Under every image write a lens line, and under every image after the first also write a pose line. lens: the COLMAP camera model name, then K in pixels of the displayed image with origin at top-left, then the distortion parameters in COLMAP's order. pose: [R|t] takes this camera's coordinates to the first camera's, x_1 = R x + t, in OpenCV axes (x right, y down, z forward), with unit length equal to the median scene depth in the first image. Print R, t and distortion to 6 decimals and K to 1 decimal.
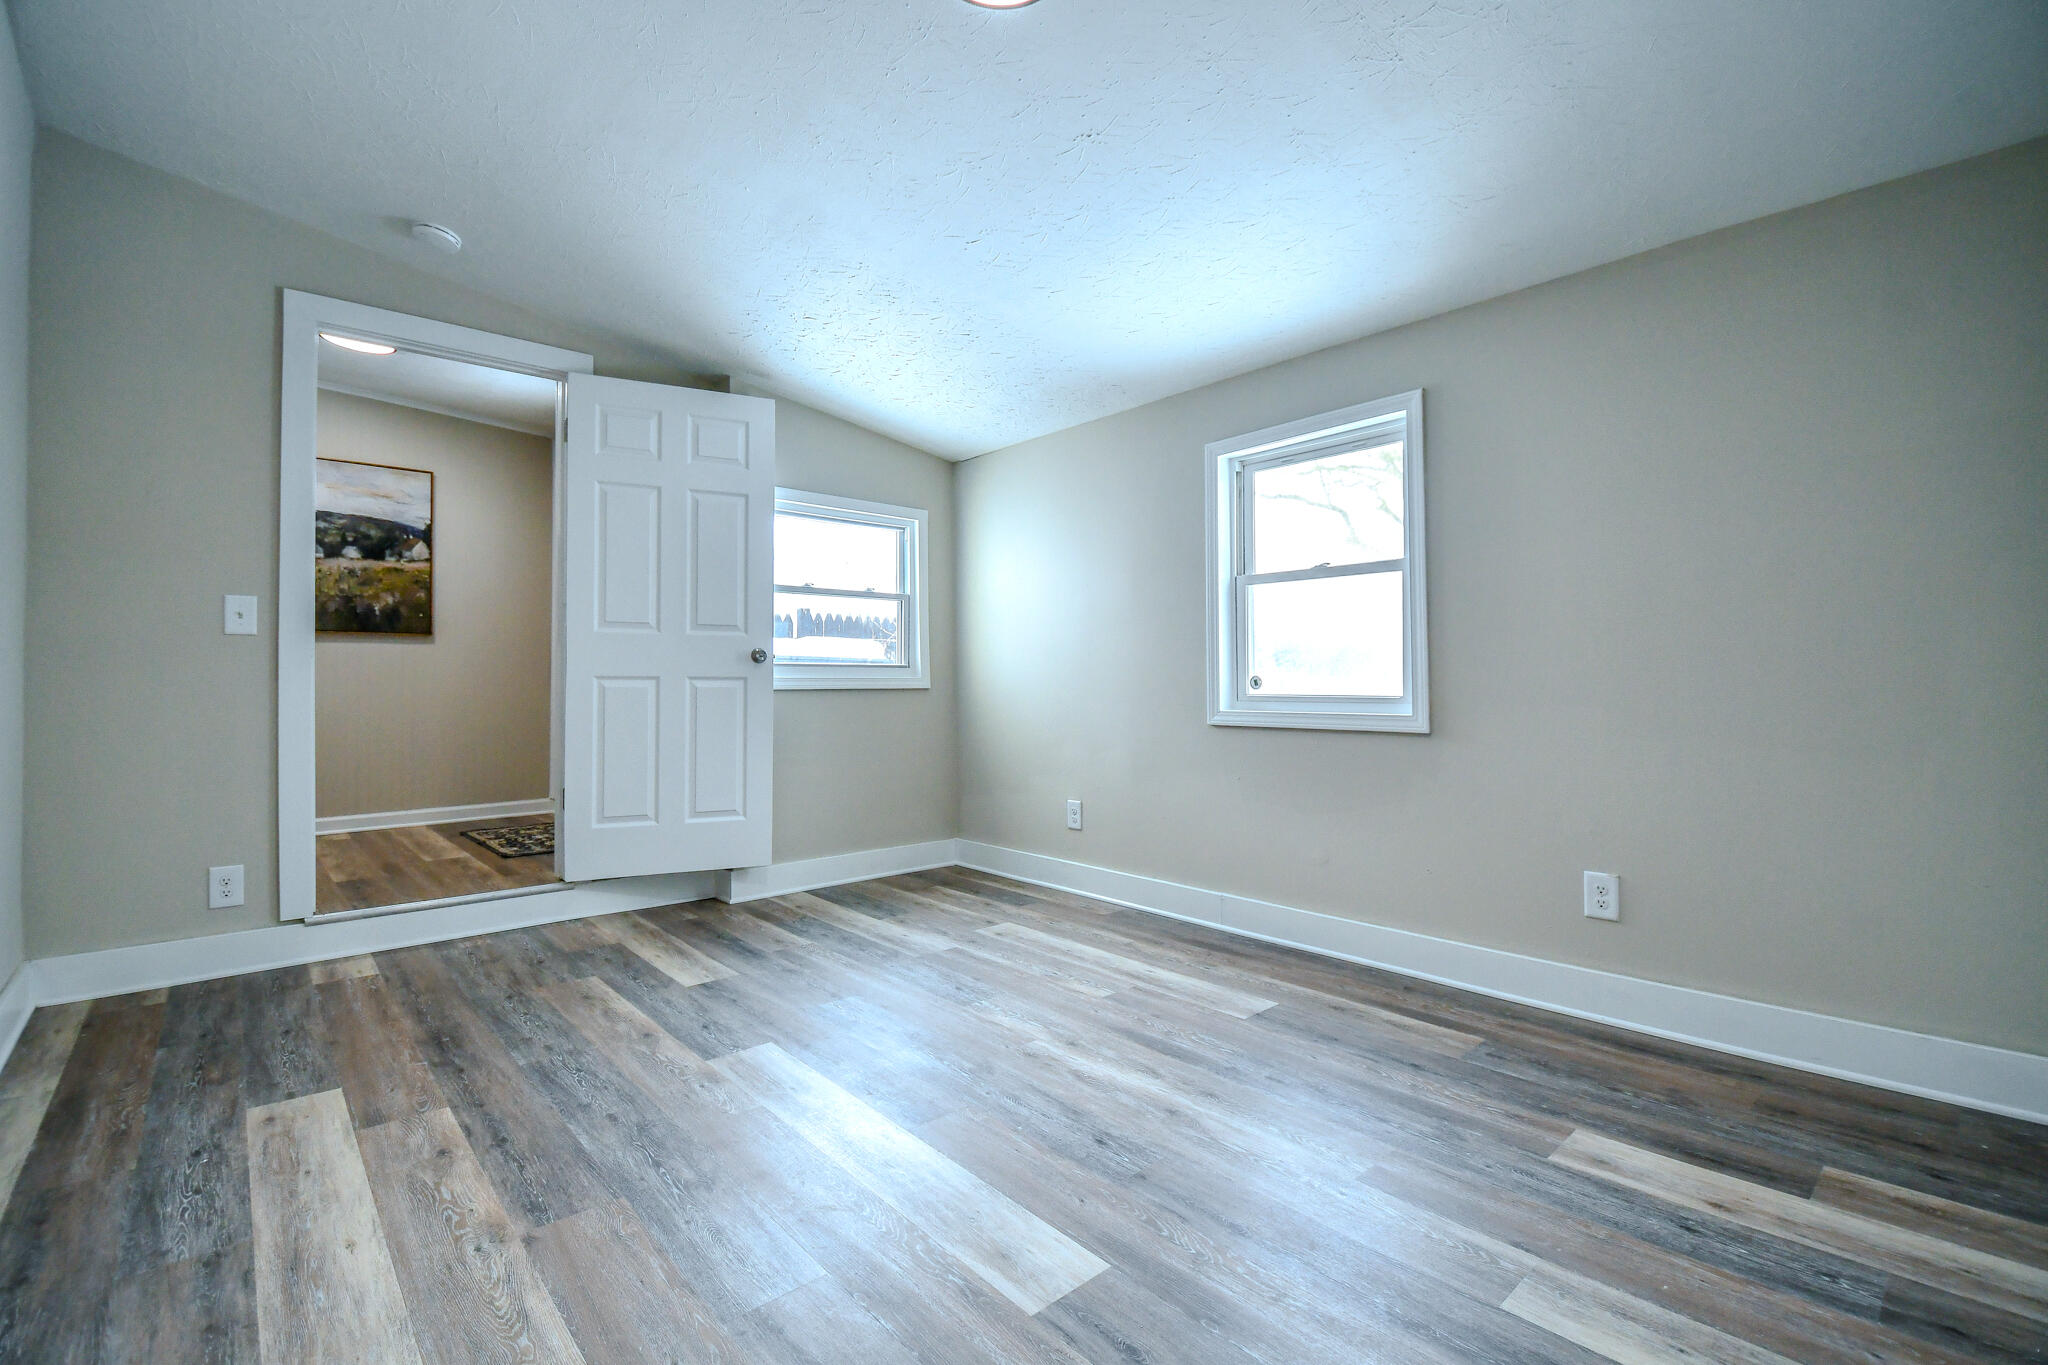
lens RADIAL K [[895.1, 0, 1011.4], [0, 895.1, 675.8], [0, 0, 1]] dist [0.018129, -0.022451]
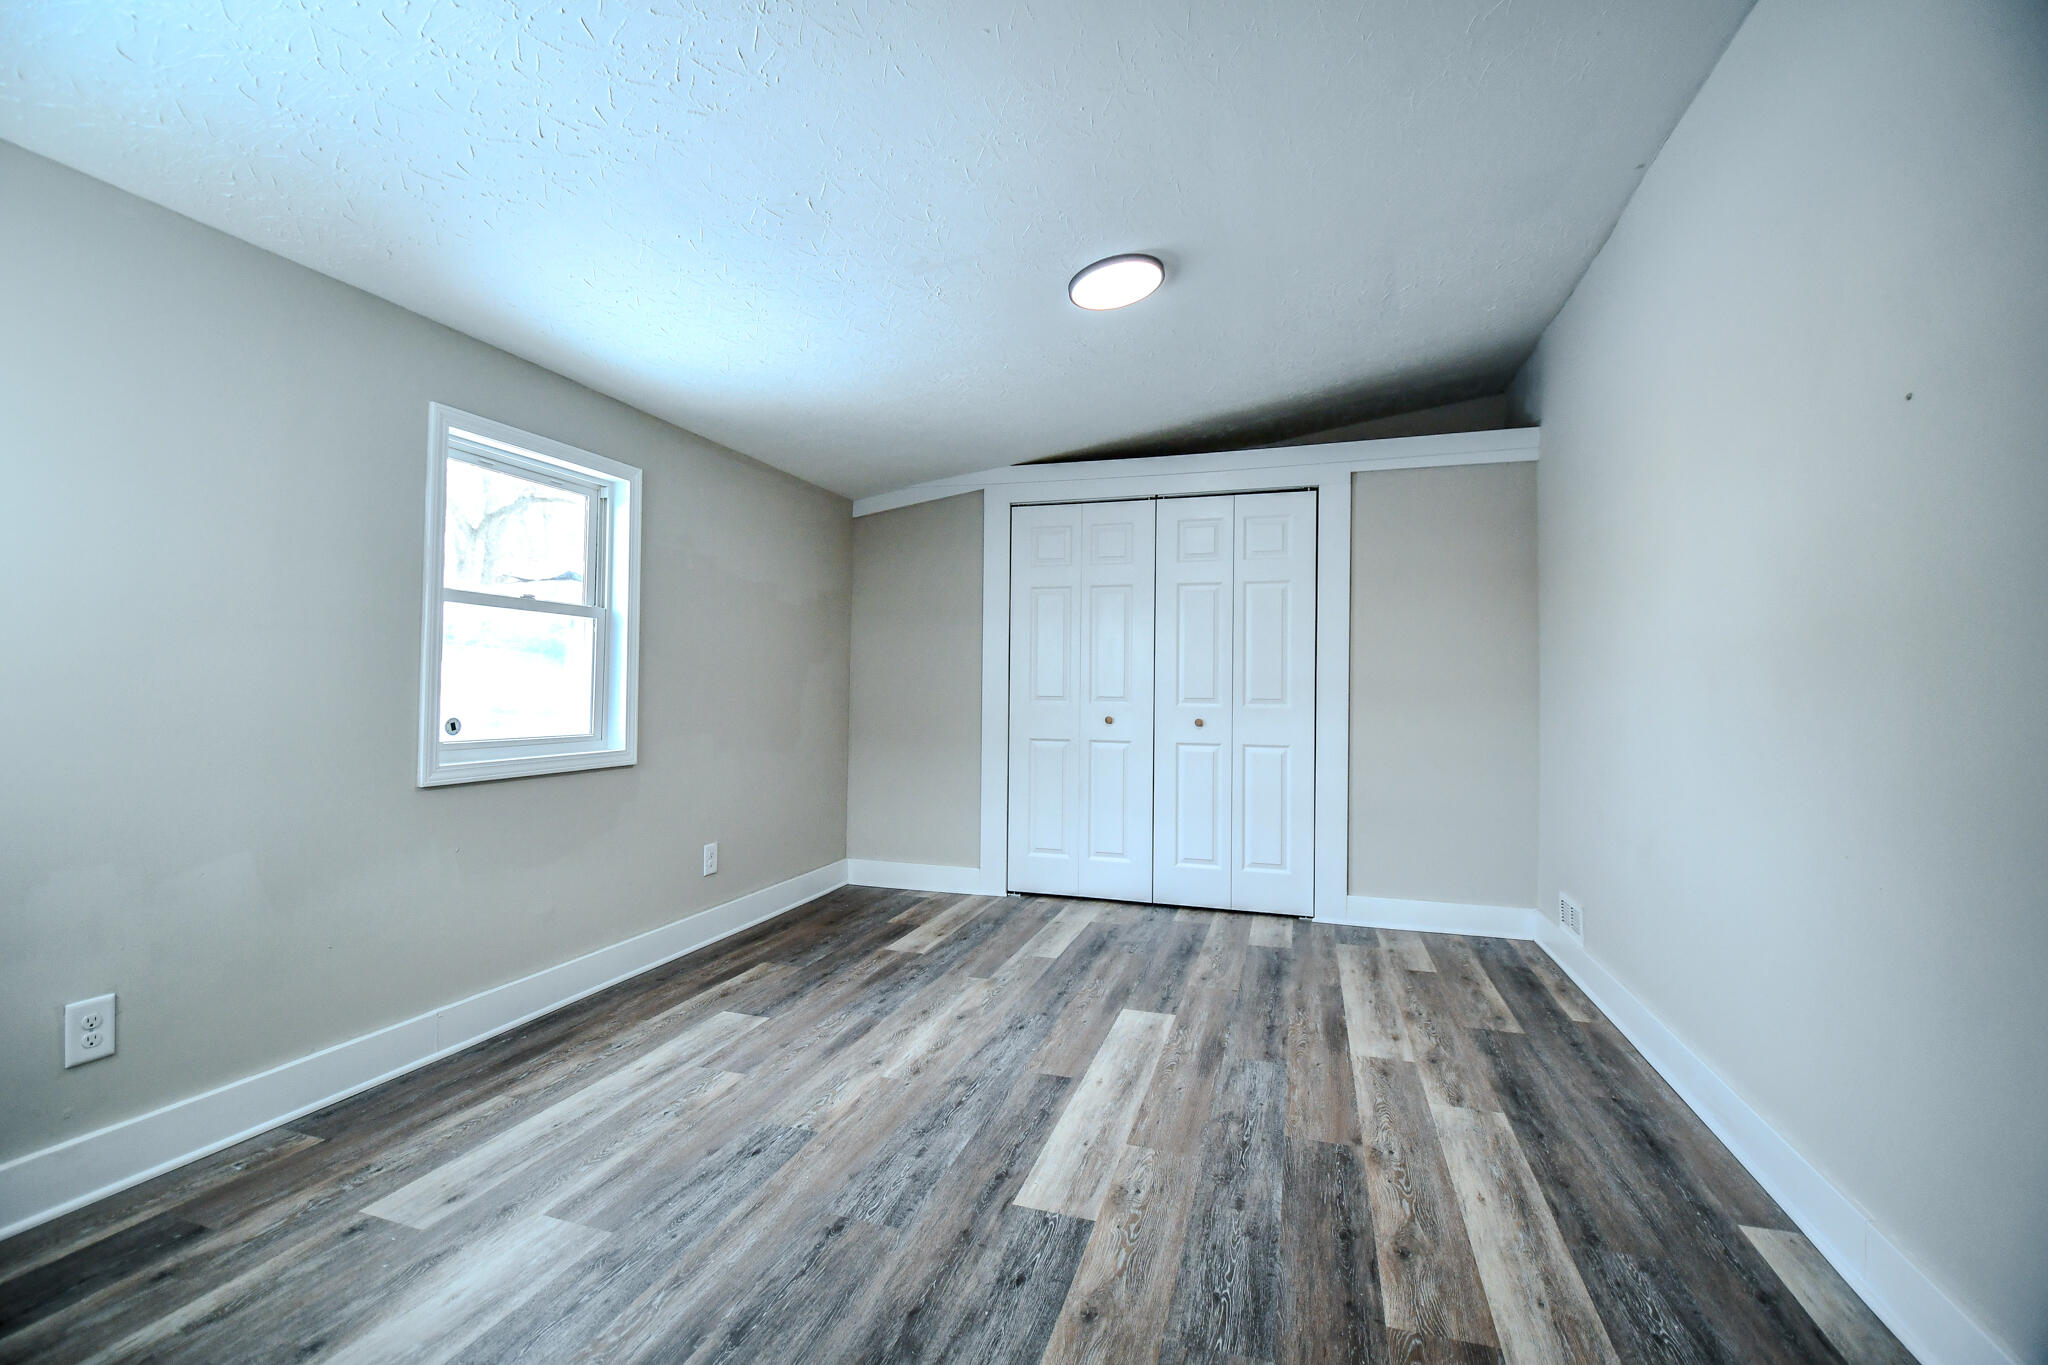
lens RADIAL K [[895.1, 0, 1011.4], [0, 895.1, 675.8], [0, 0, 1]] dist [0.018129, -0.022451]
pose [[-0.511679, 0.013855, 0.859065, -1.085940], [-0.012322, 0.999649, -0.023462, -0.040542], [-0.859088, -0.022590, -0.511328, 1.617110]]
